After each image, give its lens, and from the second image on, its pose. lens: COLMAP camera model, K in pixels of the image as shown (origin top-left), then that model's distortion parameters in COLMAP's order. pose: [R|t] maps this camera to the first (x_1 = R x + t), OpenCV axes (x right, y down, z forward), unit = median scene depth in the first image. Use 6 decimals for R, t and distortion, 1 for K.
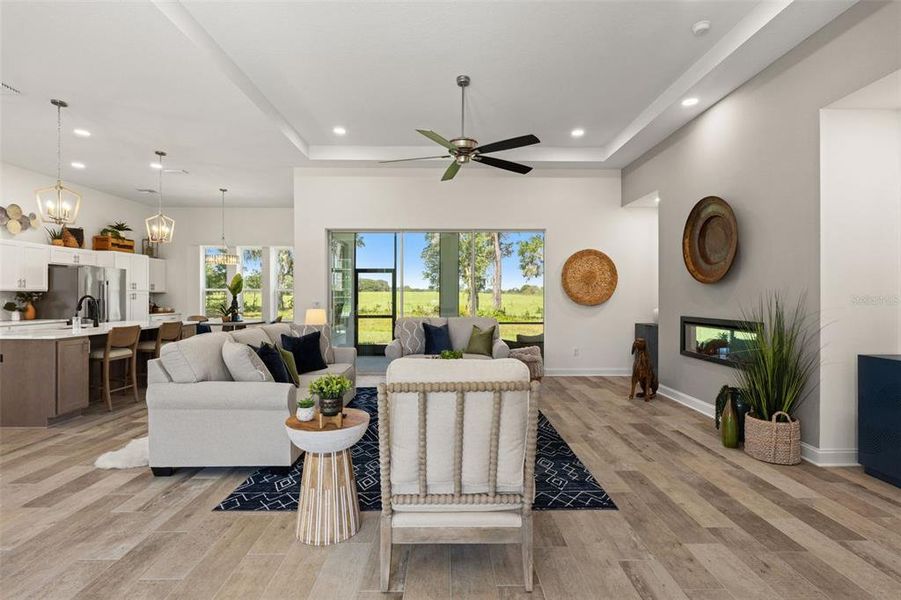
lens RADIAL K [[414.1, 0, 449.5], [0, 414.1, 295.3], [0, 0, 1]] dist [-0.001417, -0.000299]
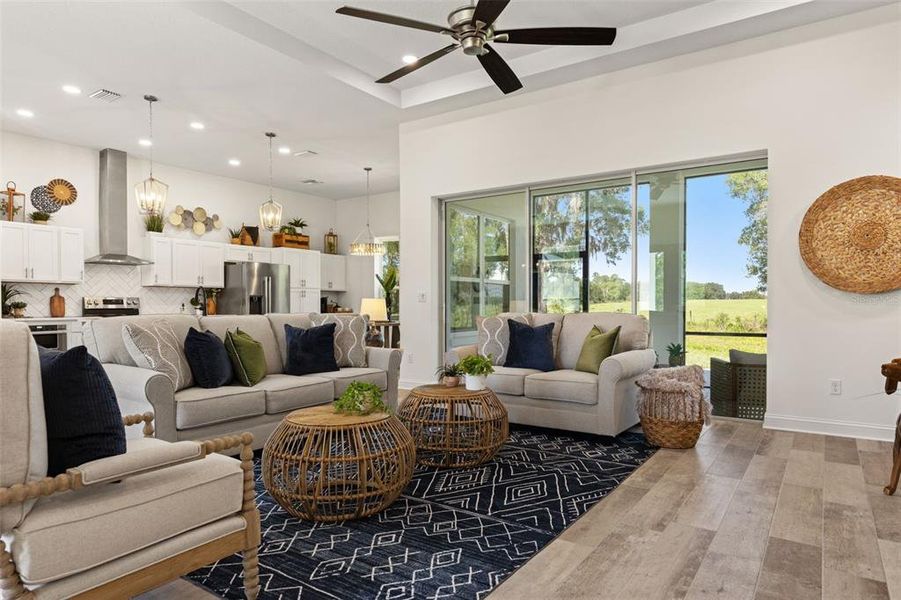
lens RADIAL K [[542.8, 0, 454.0], [0, 542.8, 310.6], [0, 0, 1]] dist [-0.000511, -0.000326]
pose [[0.819338, 0.003615, -0.573299, 0.396003], [0.002143, 0.999954, 0.009368, 0.048954], [0.573306, -0.008904, 0.819293, 0.269218]]
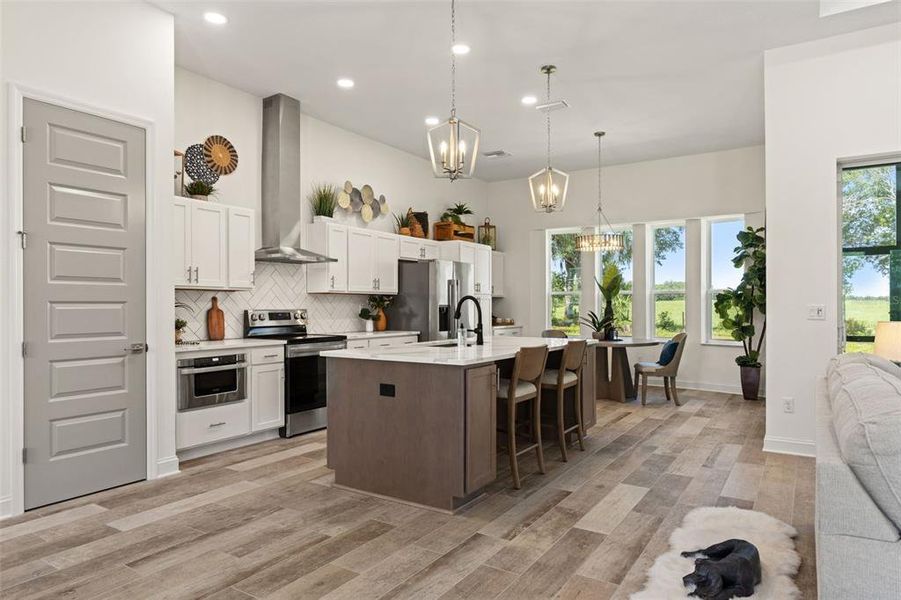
lens RADIAL K [[552.7, 0, 454.5], [0, 552.7, 302.9], [0, 0, 1]] dist [-0.004580, -0.001242]
pose [[0.833195, -0.005201, -0.552955, -0.413683], [0.002350, 0.999980, -0.005865, 0.016705], [0.552975, 0.003587, 0.833190, 0.262508]]
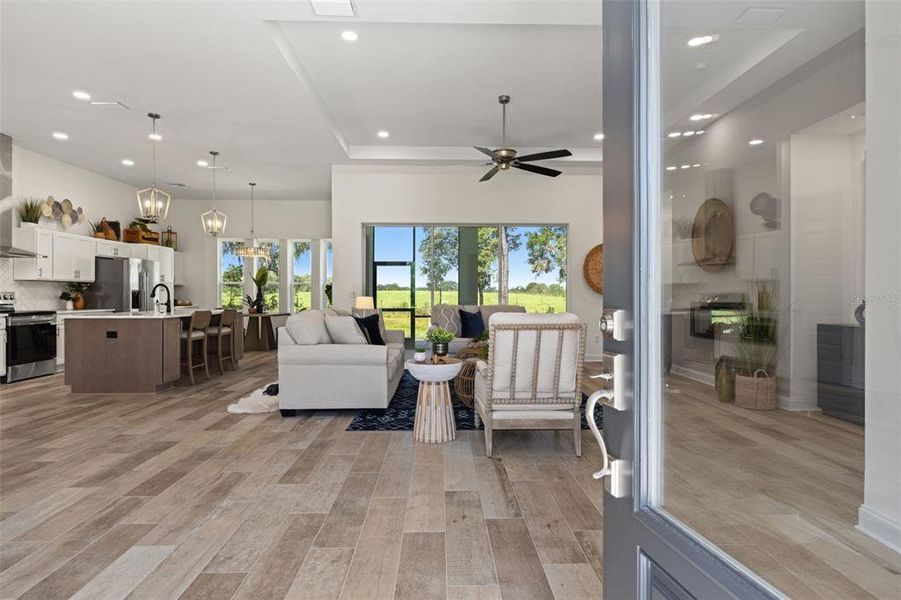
lens RADIAL K [[478.7, 0, 450.6], [0, 478.7, 294.7], [0, 0, 1]] dist [-0.000821, -0.000362]
pose [[0.999892, -0.000598, 0.014661, -0.116588], [0.000599, 1.000000, -0.000057, 0.030346], [-0.014661, 0.000066, 0.999893, -0.297604]]
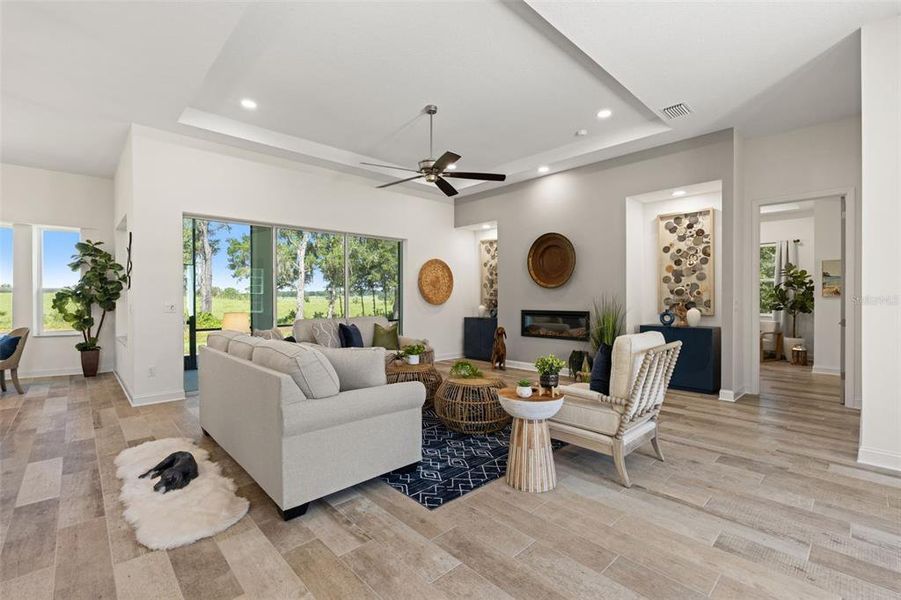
lens RADIAL K [[398.0, 0, 448.3], [0, 398.0, 297.9], [0, 0, 1]] dist [-0.003494, -0.000498]
pose [[0.736308, -0.003776, 0.676636, -0.572905], [0.002827, 0.999993, 0.002503, 0.003480], [-0.676641, 0.000070, 0.736313, 0.128827]]
